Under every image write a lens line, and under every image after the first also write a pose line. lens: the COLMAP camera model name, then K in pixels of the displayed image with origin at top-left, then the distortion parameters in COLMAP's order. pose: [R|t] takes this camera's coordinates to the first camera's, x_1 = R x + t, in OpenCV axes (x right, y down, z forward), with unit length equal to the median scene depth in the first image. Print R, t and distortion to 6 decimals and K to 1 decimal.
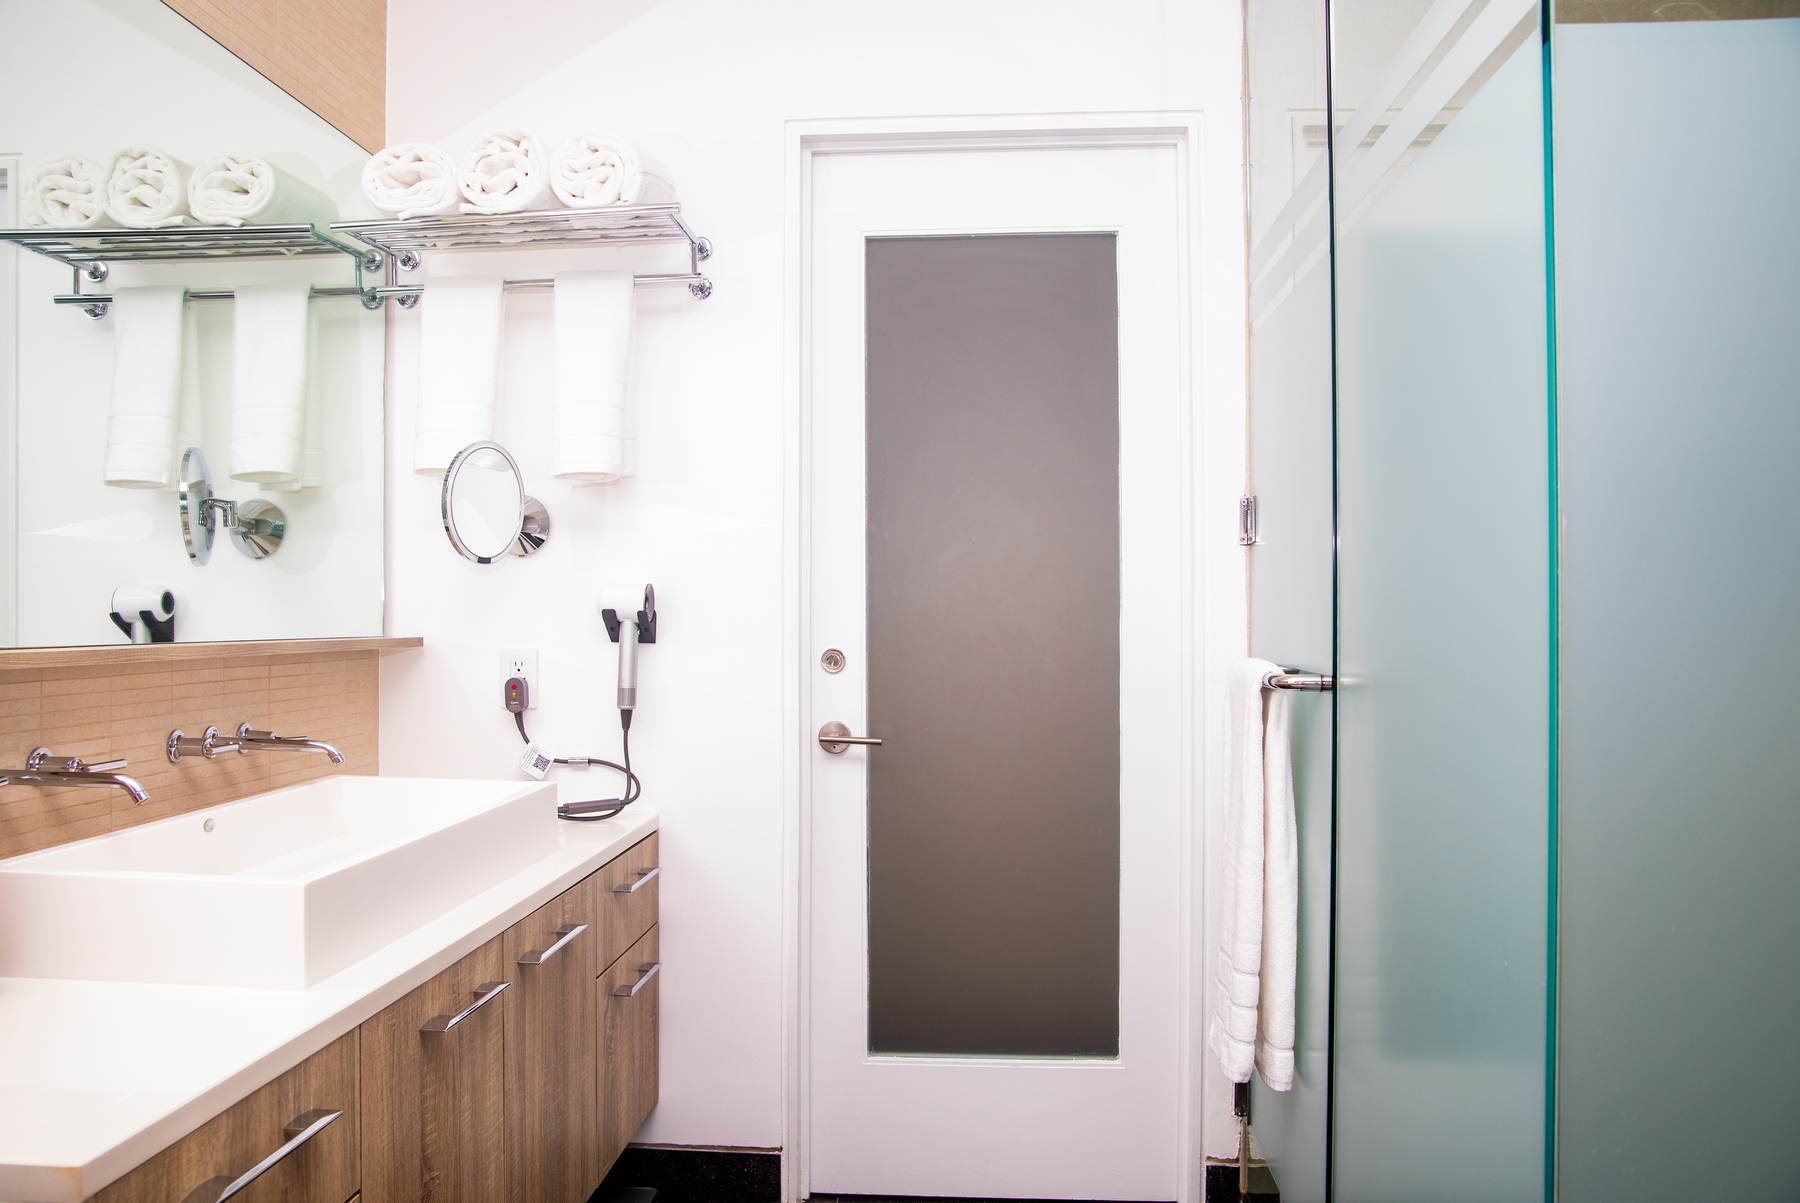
lens RADIAL K [[1447.2, 0, 900.0], [0, 1447.2, 601.5], [0, 0, 1]] dist [-0.126513, 0.135792]
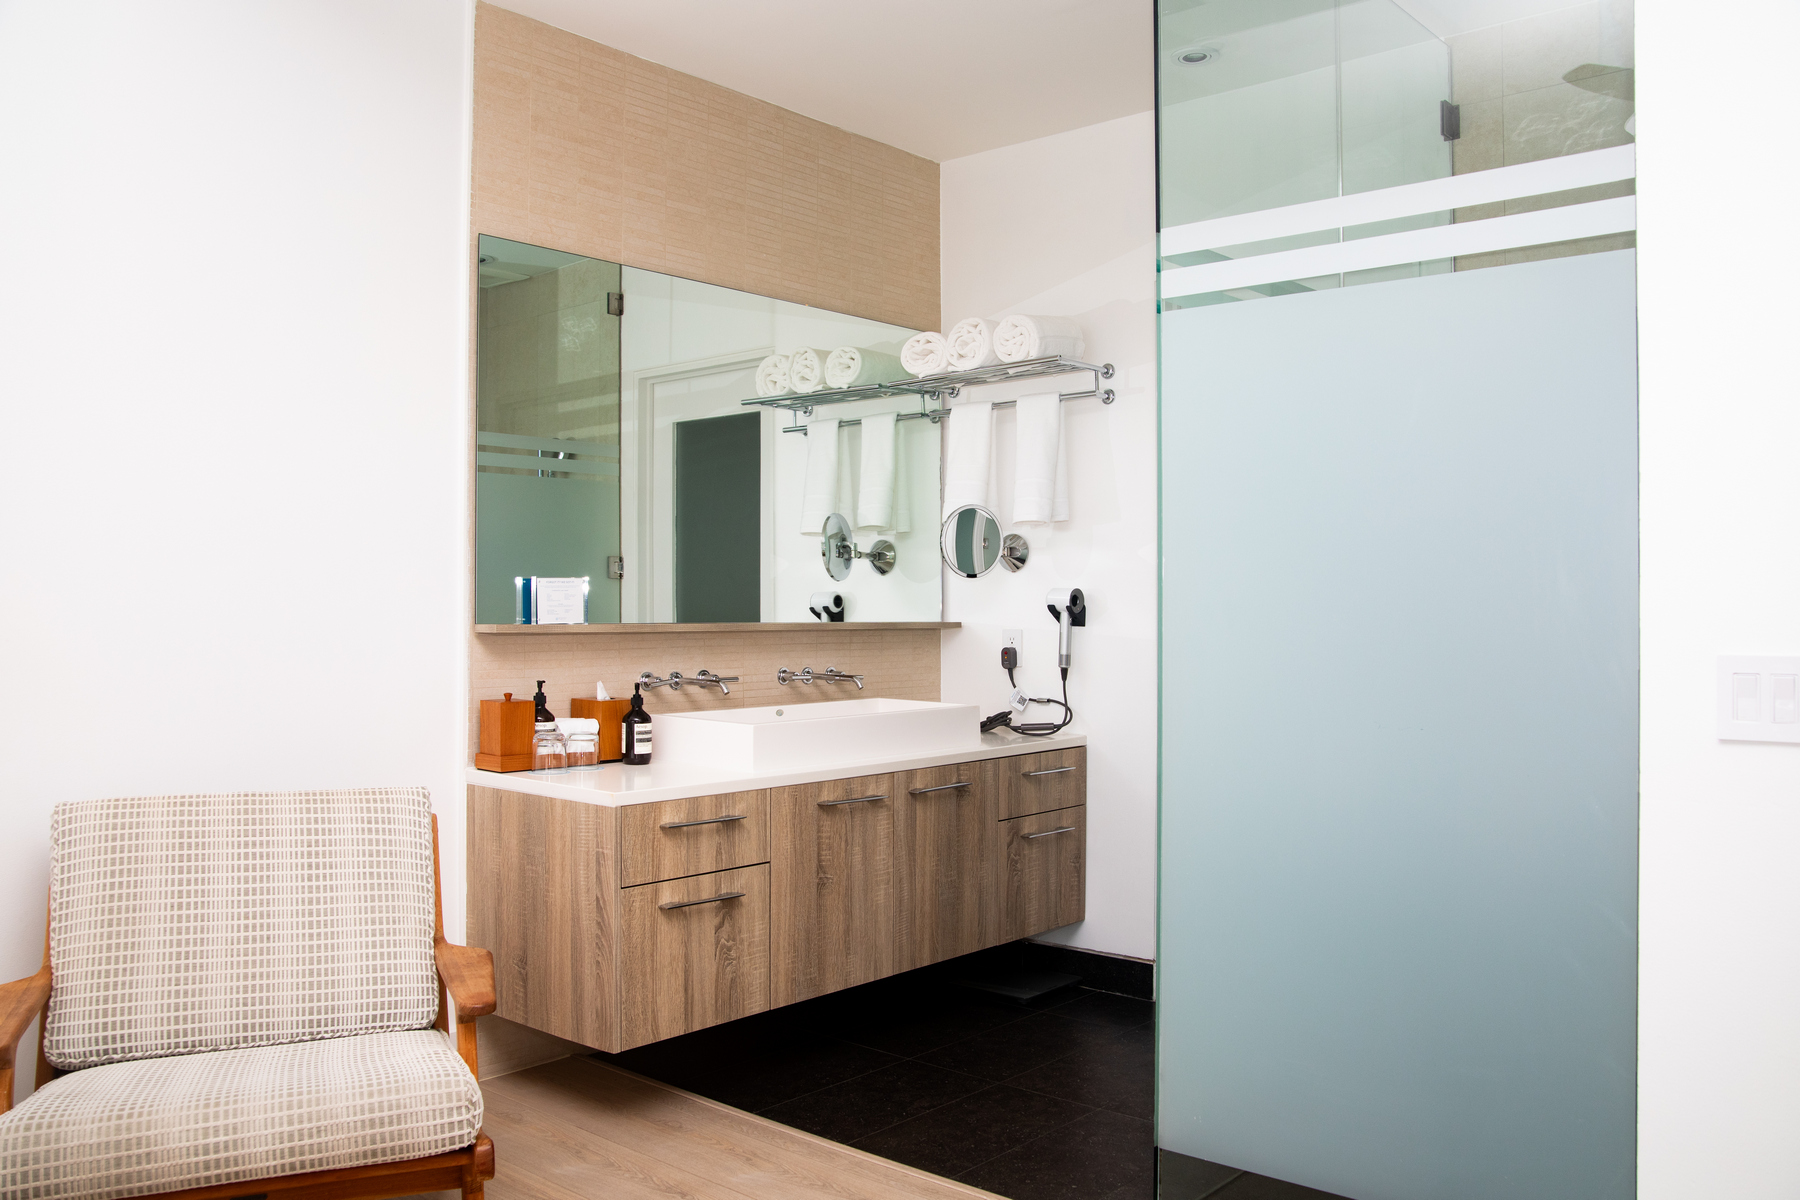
lens RADIAL K [[1447.2, 0, 900.0], [0, 1447.2, 600.0], [0, 0, 1]] dist [-0.126513, 0.135792]
pose [[0.806962, -0.003727, -0.590592, 0.602291], [0.007516, 0.999964, 0.003958, -0.007467], [0.590556, -0.007633, 0.806961, -0.388514]]
